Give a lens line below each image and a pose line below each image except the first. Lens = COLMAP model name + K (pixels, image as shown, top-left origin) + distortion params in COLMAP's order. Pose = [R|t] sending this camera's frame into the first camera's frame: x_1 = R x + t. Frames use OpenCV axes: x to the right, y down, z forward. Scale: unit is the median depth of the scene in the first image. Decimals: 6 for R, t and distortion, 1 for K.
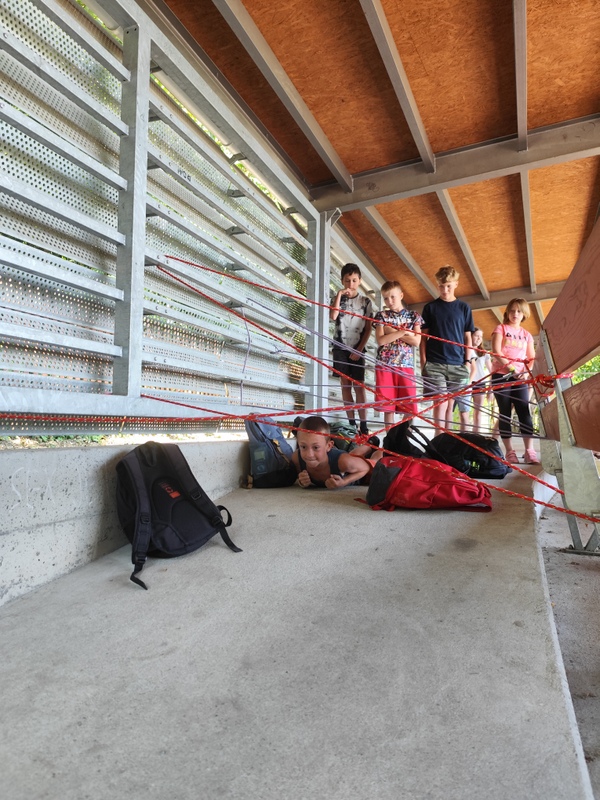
lens RADIAL K [[535.7, 0, 304.5], [0, 535.7, 400.2], [0, 0, 1]] dist [0.037784, -0.037389]
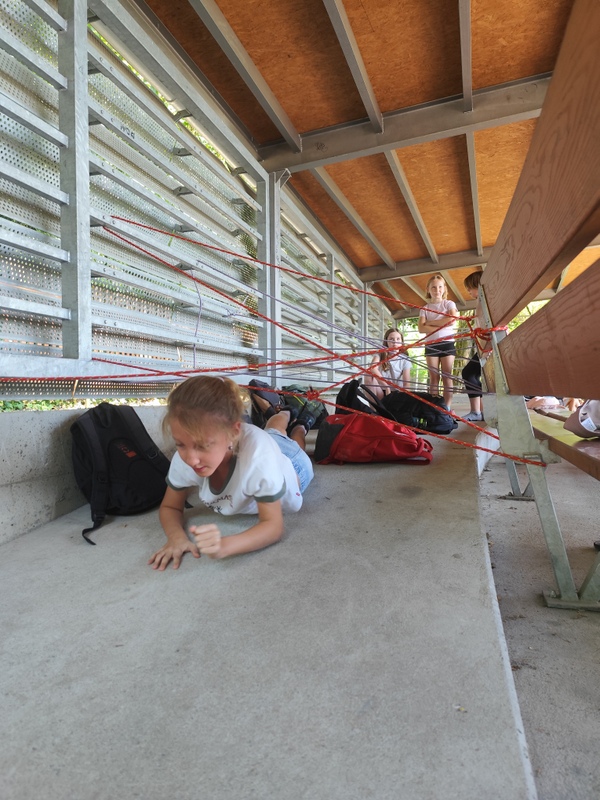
lens RADIAL K [[535.7, 0, 298.0], [0, 535.7, 398.9], [0, 0, 1]] dist [0.037784, -0.037389]
pose [[0.997164, -0.024477, 0.071173, 0.003082], [0.020220, 0.997997, 0.059940, 0.013582], [-0.072498, -0.058331, 0.995661, -0.025118]]
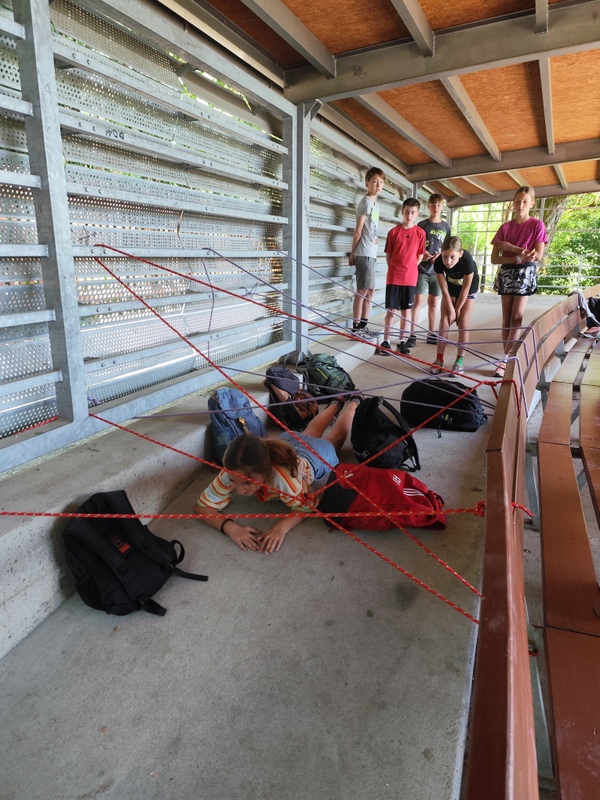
lens RADIAL K [[535.7, 0, 298.3], [0, 535.7, 393.2], [0, 0, 1]] dist [0.037784, -0.037389]
pose [[0.999739, -0.006217, -0.021991, 0.093465], [0.012499, 0.954364, 0.298383, -0.335299], [0.019132, -0.298580, 0.954193, 0.100376]]
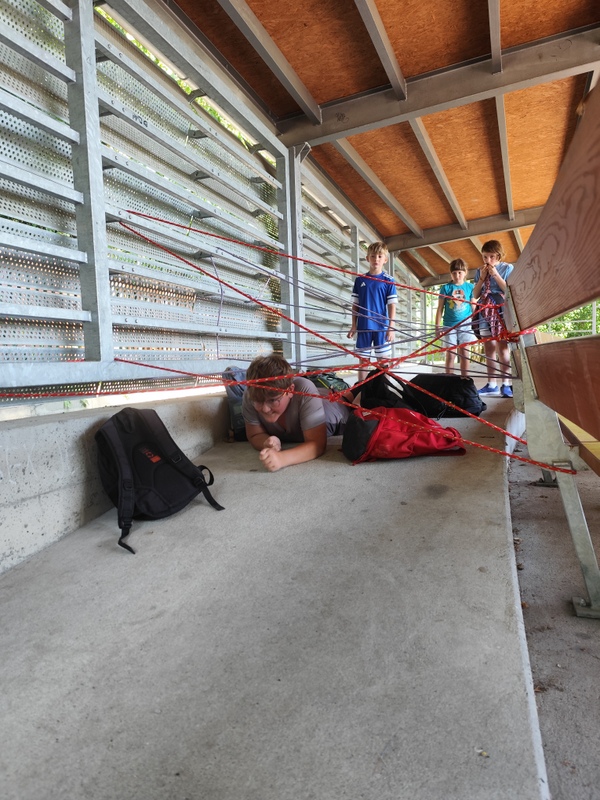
lens RADIAL K [[535.7, 0, 301.2], [0, 535.7, 401.0], [0, 0, 1]] dist [0.037784, -0.037389]
pose [[0.998455, -0.051250, 0.021480, 0.016566], [0.048258, 0.991343, 0.122104, -0.037927], [-0.027552, -0.120879, 0.992285, -0.009068]]
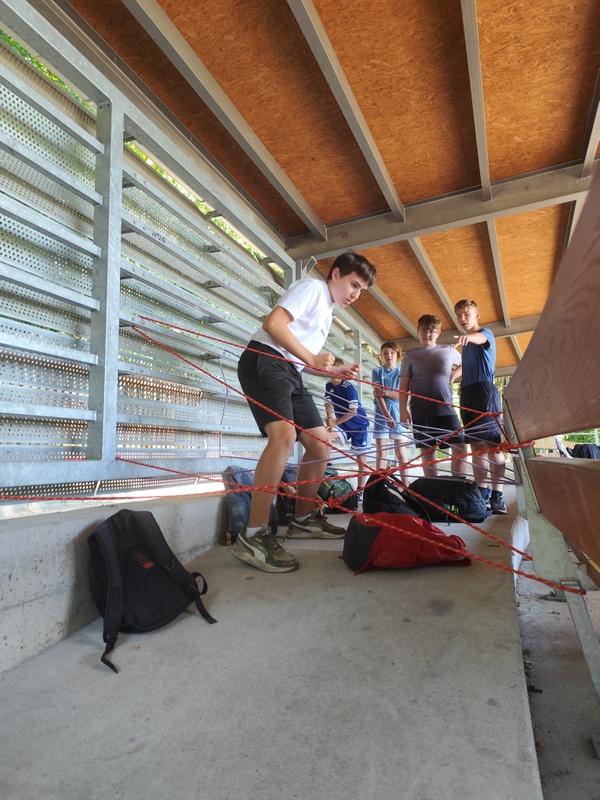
lens RADIAL K [[535.7, 0, 303.3], [0, 535.7, 395.6], [0, 0, 1]] dist [0.037784, -0.037389]
pose [[0.999344, -0.025842, 0.025379, 0.021924], [0.027411, 0.997600, -0.063583, -0.052980], [-0.023675, 0.064237, 0.997654, -0.011197]]
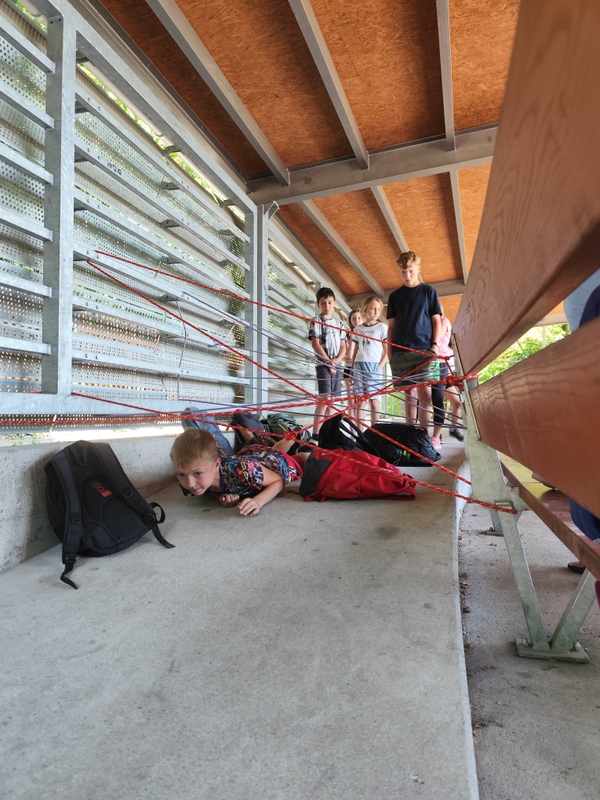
lens RADIAL K [[535.7, 0, 300.8], [0, 535.7, 397.8], [0, 0, 1]] dist [0.037784, -0.037389]
pose [[0.995591, -0.010667, 0.093187, 0.024681], [0.008821, 0.999757, 0.020200, -0.017383], [-0.093380, -0.019289, 0.995444, -0.029774]]
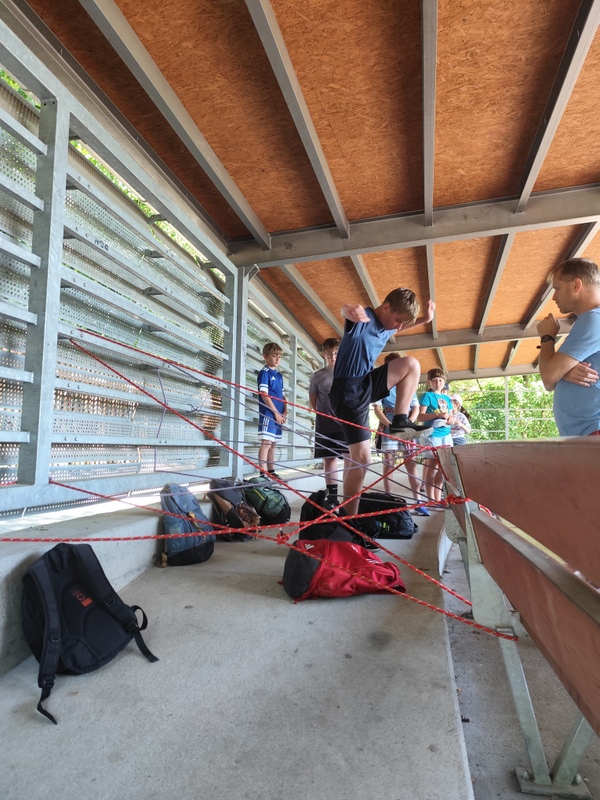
lens RADIAL K [[535.7, 0, 301.5], [0, 535.7, 402.3], [0, 0, 1]] dist [0.037784, -0.037389]
pose [[0.986983, 0.017023, 0.159924, -0.020793], [-0.011682, 0.999344, -0.034272, -0.124029], [-0.160402, 0.031958, 0.986534, -0.012140]]
